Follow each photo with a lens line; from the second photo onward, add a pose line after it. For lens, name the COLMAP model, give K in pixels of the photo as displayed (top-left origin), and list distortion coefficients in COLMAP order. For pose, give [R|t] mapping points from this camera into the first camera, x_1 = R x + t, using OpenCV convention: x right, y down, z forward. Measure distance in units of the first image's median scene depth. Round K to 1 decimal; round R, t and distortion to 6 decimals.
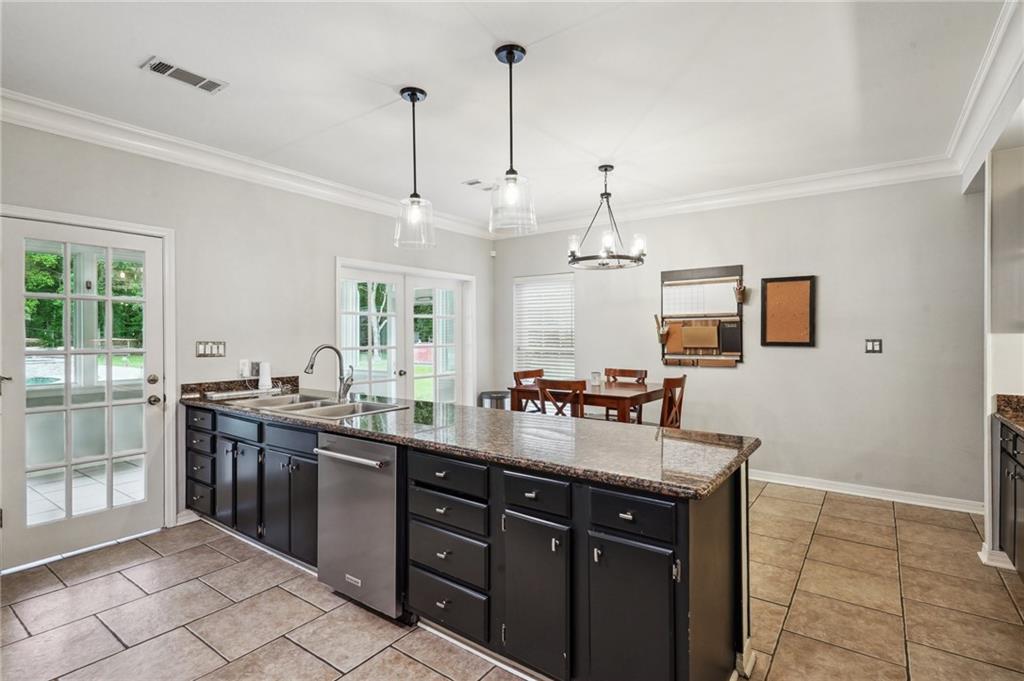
lens RADIAL K [[498.6, 0, 507.1], [0, 498.6, 329.2], [0, 0, 1]] dist [0.017835, -0.013965]
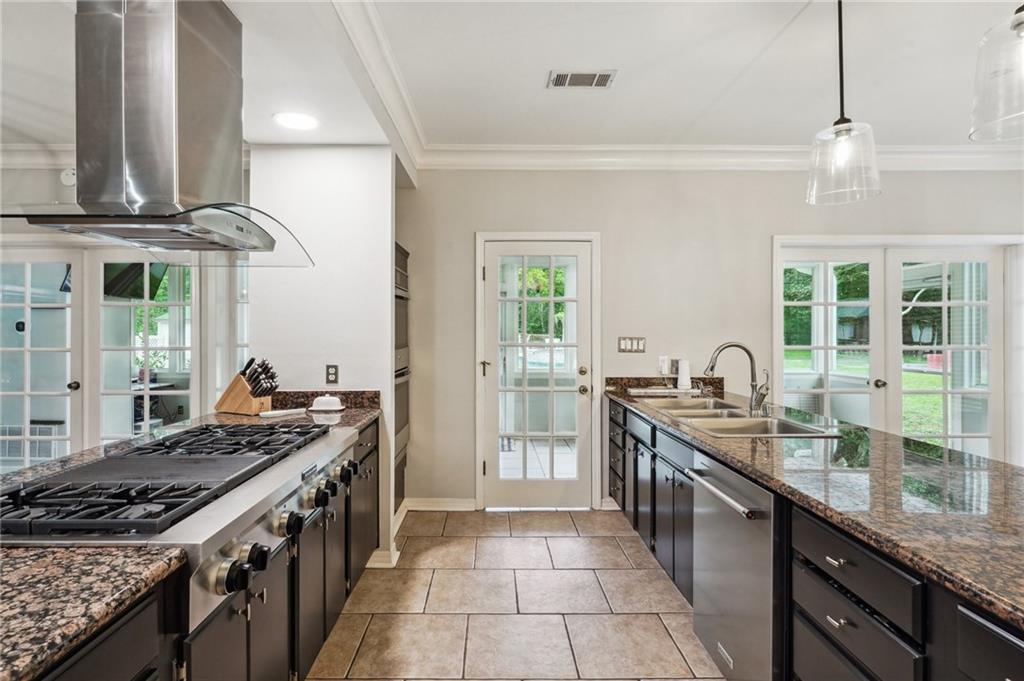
lens RADIAL K [[498.6, 0, 507.1], [0, 498.6, 329.2], [0, 0, 1]] dist [0.017835, -0.013965]
pose [[0.597301, -0.002709, -0.802013, 0.077139], [0.007833, 0.999966, 0.002457, 0.004401], [0.801979, -0.007750, 0.597302, 0.216911]]
